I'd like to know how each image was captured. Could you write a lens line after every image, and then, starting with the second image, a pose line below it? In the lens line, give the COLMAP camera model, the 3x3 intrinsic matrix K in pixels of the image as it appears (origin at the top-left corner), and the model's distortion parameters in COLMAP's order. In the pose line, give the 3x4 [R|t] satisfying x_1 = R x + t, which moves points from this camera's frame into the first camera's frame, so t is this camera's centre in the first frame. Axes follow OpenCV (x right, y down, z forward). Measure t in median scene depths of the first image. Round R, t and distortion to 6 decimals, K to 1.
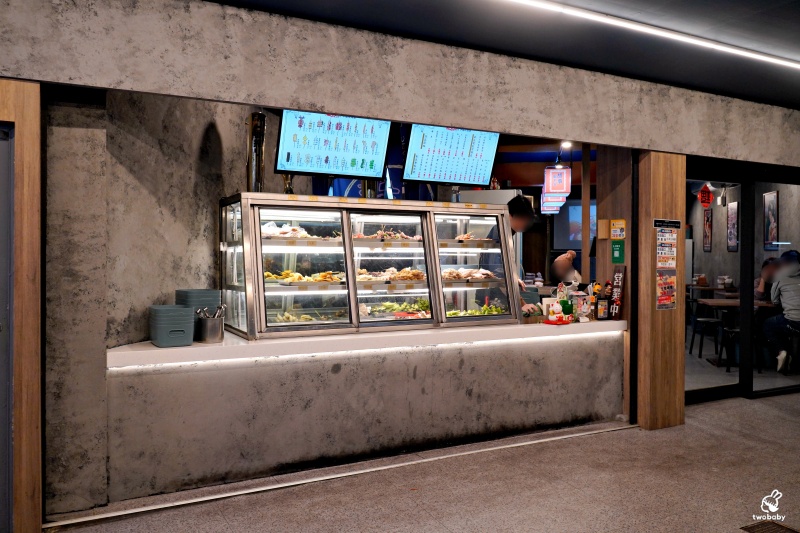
lens RADIAL K [[642.1, 0, 400.9], [0, 642.1, 257.7], [0, 0, 1]] dist [0.005697, 0.001666]
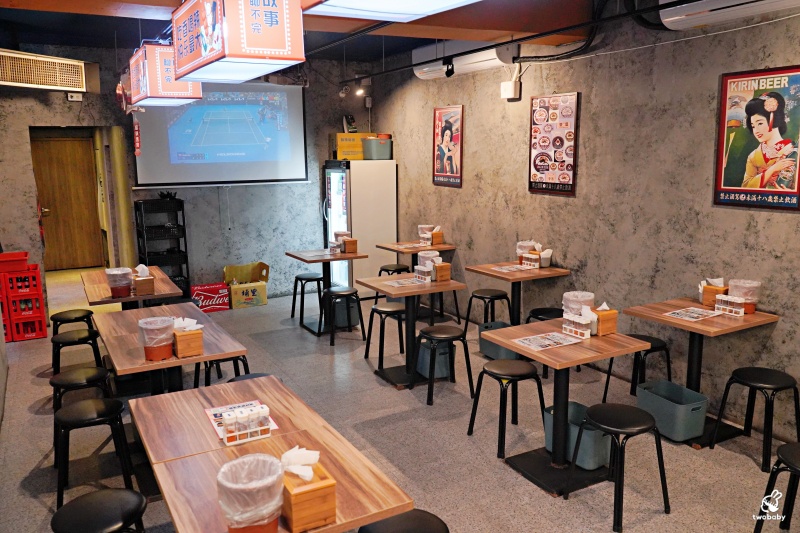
lens RADIAL K [[642.1, 0, 400.9], [0, 642.1, 257.7], [0, 0, 1]] dist [0.005697, 0.001666]
pose [[0.752581, -0.122814, 0.646946, 0.094469], [0.018836, 0.986067, 0.165280, -0.043861], [-0.658230, -0.112201, 0.744408, 0.667749]]
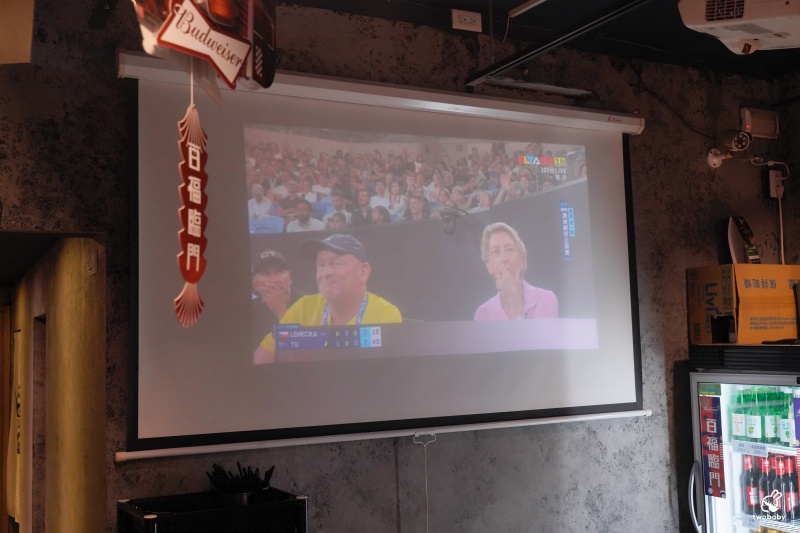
lens RADIAL K [[856.3, 0, 400.0], [0, 856.3, 266.5], [0, 0, 1]] dist [0.005100, 0.011521]
pose [[0.770640, 0.027250, 0.636688, 0.212493], [0.032098, 0.996157, -0.081487, -0.041373], [-0.636462, 0.083233, 0.766804, 1.053317]]
